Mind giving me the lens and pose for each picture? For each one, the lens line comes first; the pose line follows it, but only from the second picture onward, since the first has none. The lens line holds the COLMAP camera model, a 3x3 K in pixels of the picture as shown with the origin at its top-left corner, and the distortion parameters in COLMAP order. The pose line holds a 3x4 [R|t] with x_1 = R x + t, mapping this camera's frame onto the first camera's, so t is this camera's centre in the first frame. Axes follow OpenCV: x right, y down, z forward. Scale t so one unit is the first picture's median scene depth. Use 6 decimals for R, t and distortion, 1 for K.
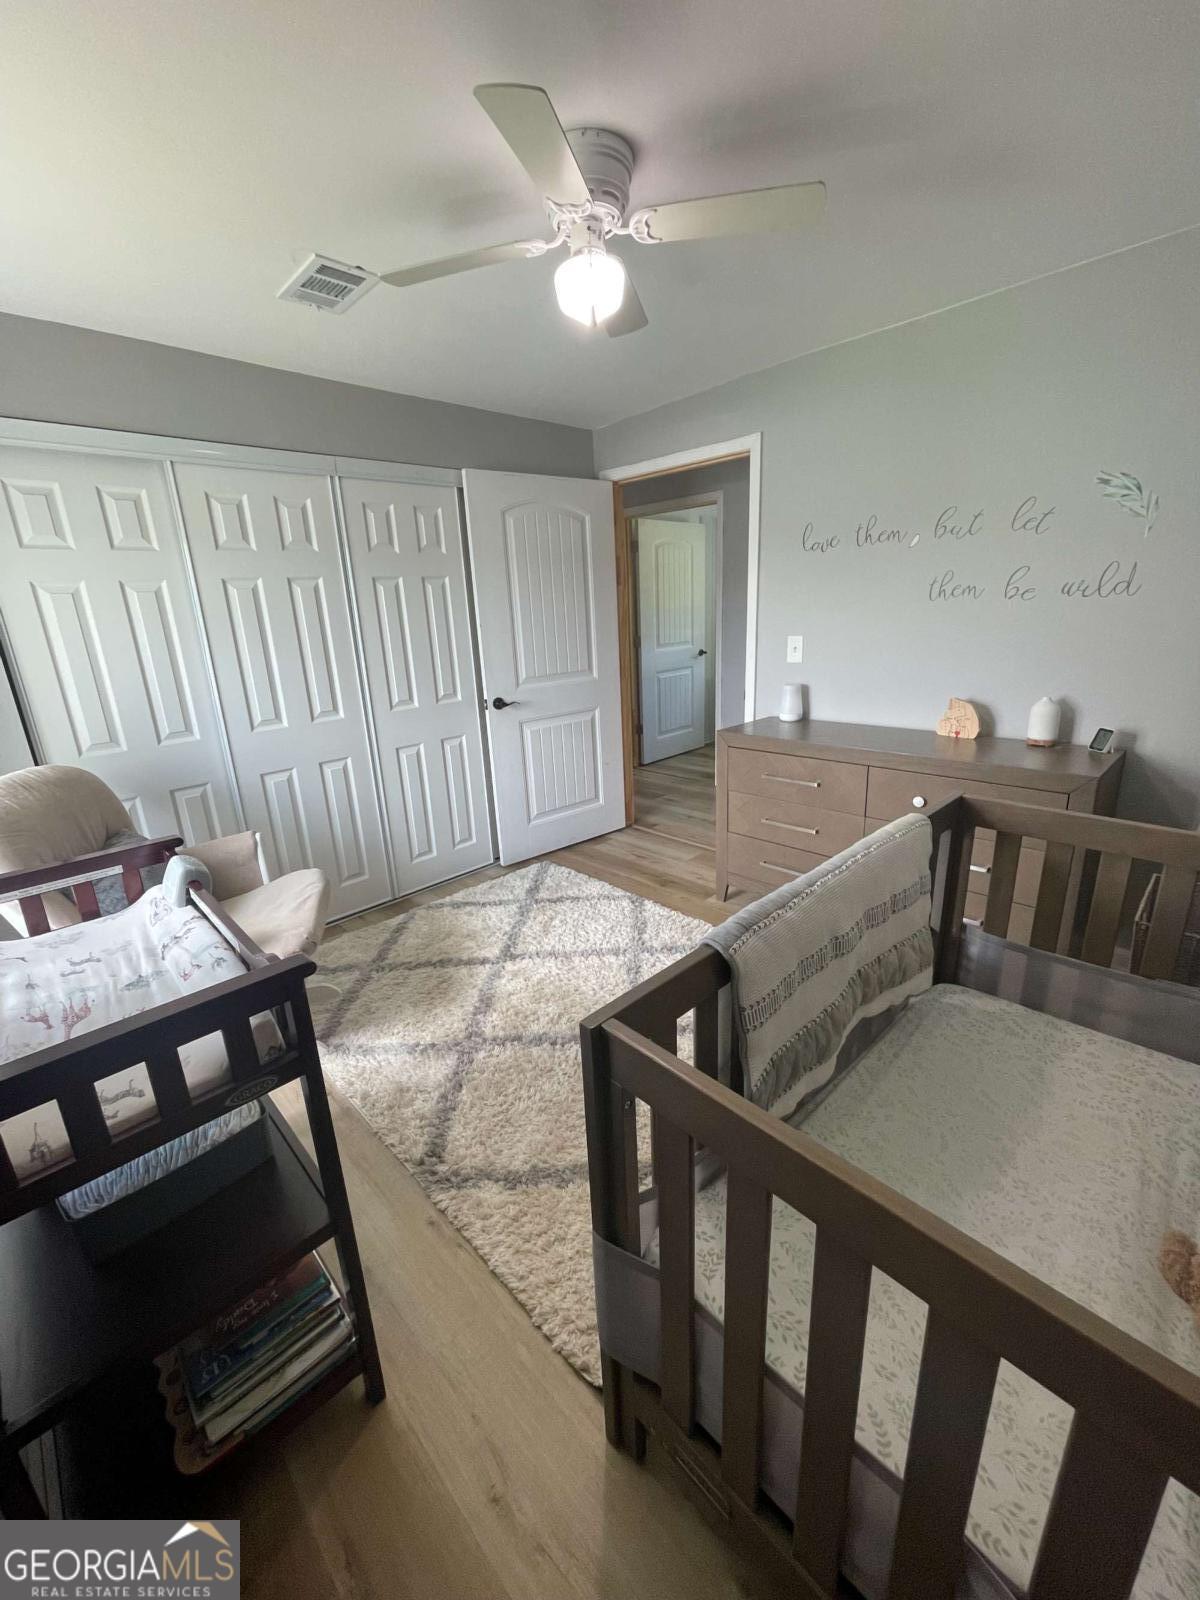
lens RADIAL K [[642.4, 0, 594.9], [0, 642.4, 800.1], [0, 0, 1]] dist [-0.000438, -0.000020]
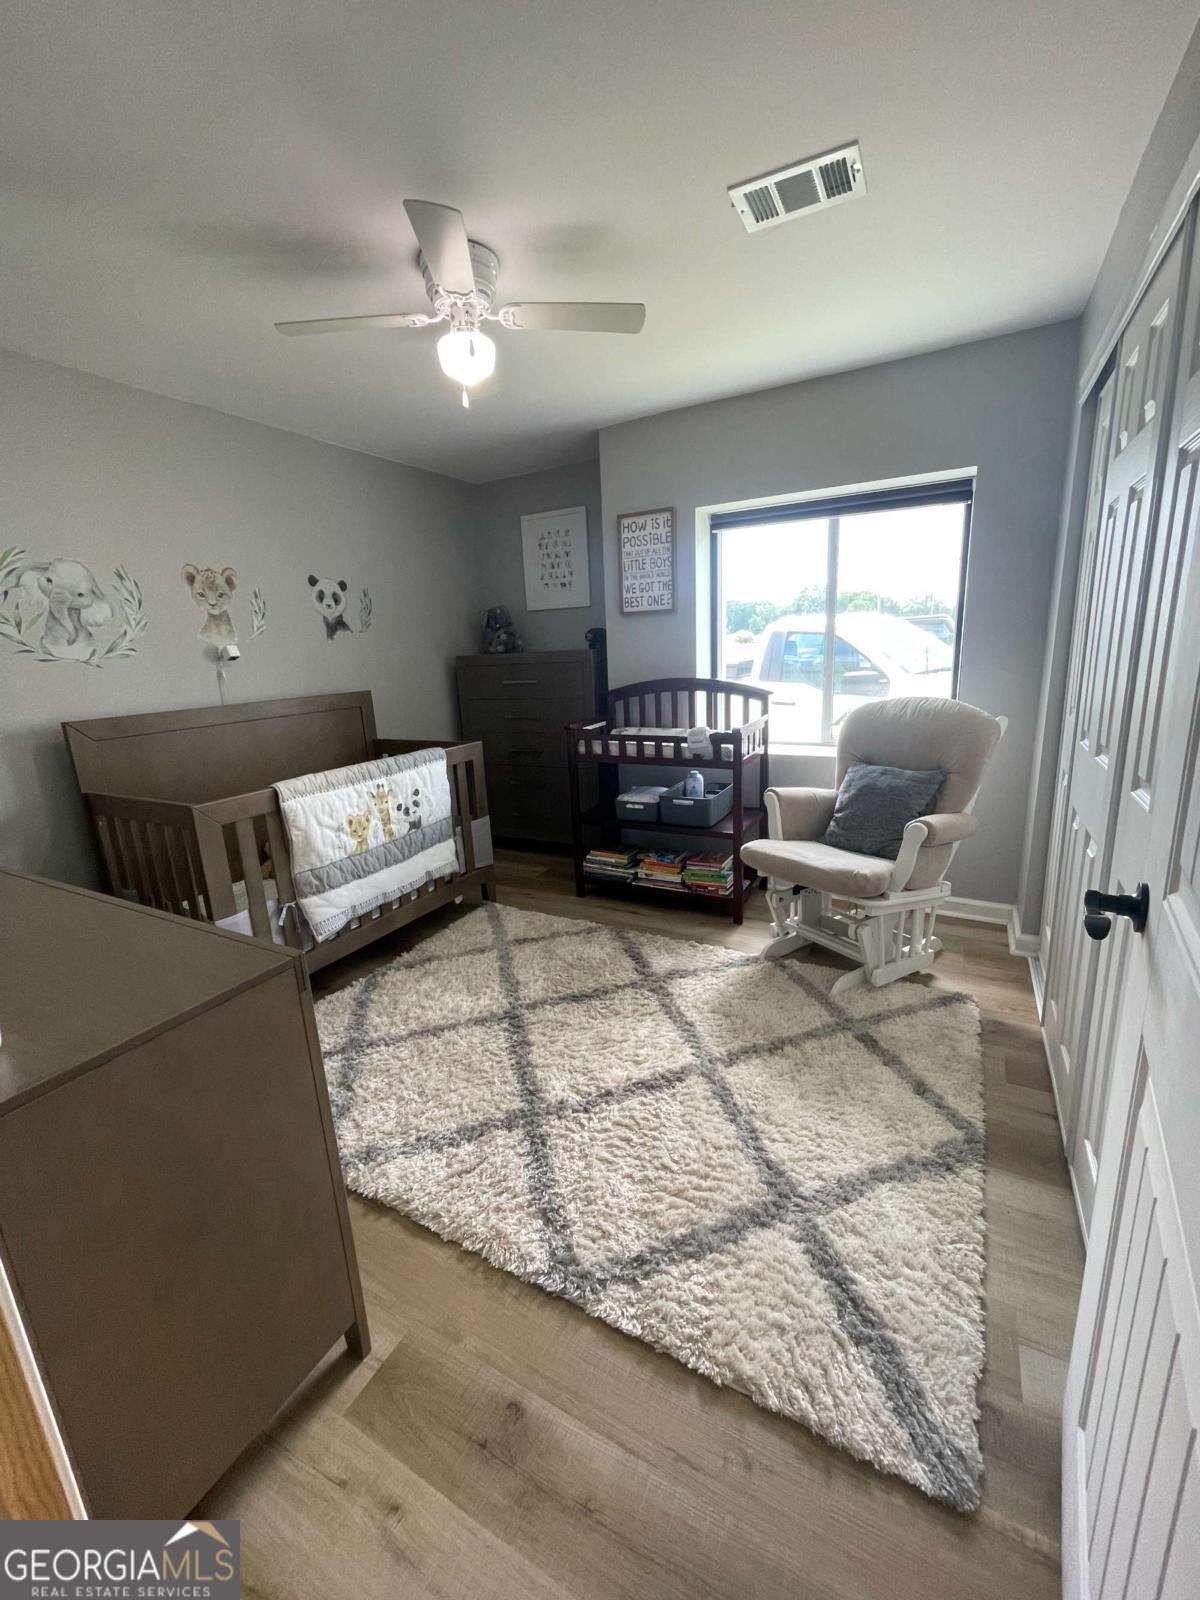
lens RADIAL K [[642.4, 0, 594.9], [0, 642.4, 800.1], [0, 0, 1]] dist [-0.000438, -0.000020]
pose [[-0.949821, 0.164308, -0.266165, 0.135419], [0.006728, 0.861459, 0.507782, -0.414030], [0.312723, 0.480511, -0.819337, 1.492451]]
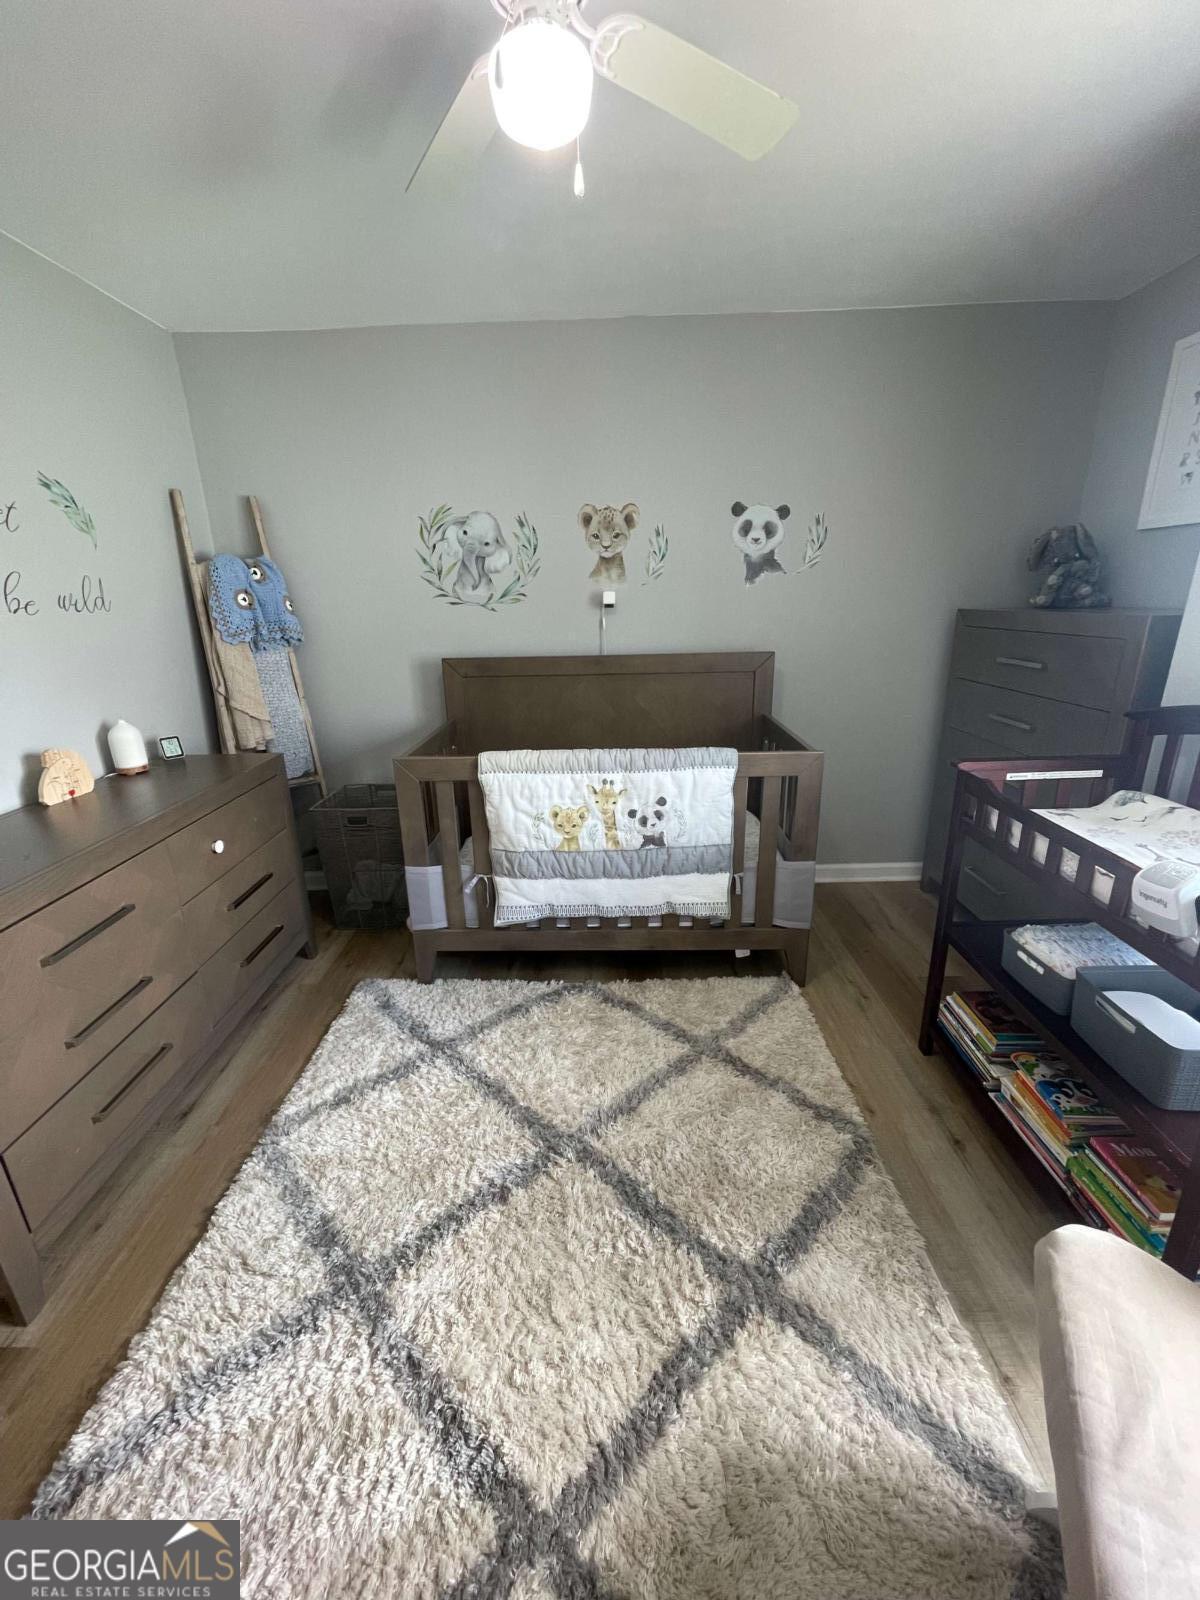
lens RADIAL K [[650.4, 0, 601.4], [0, 650.4, 794.6], [0, 0, 1]] dist [0.000126, -0.000306]
pose [[-0.712932, -0.145255, 0.686024, -0.379429], [0.259326, 0.854341, 0.450391, -0.279353], [-0.651520, 0.499002, -0.571418, 1.027155]]
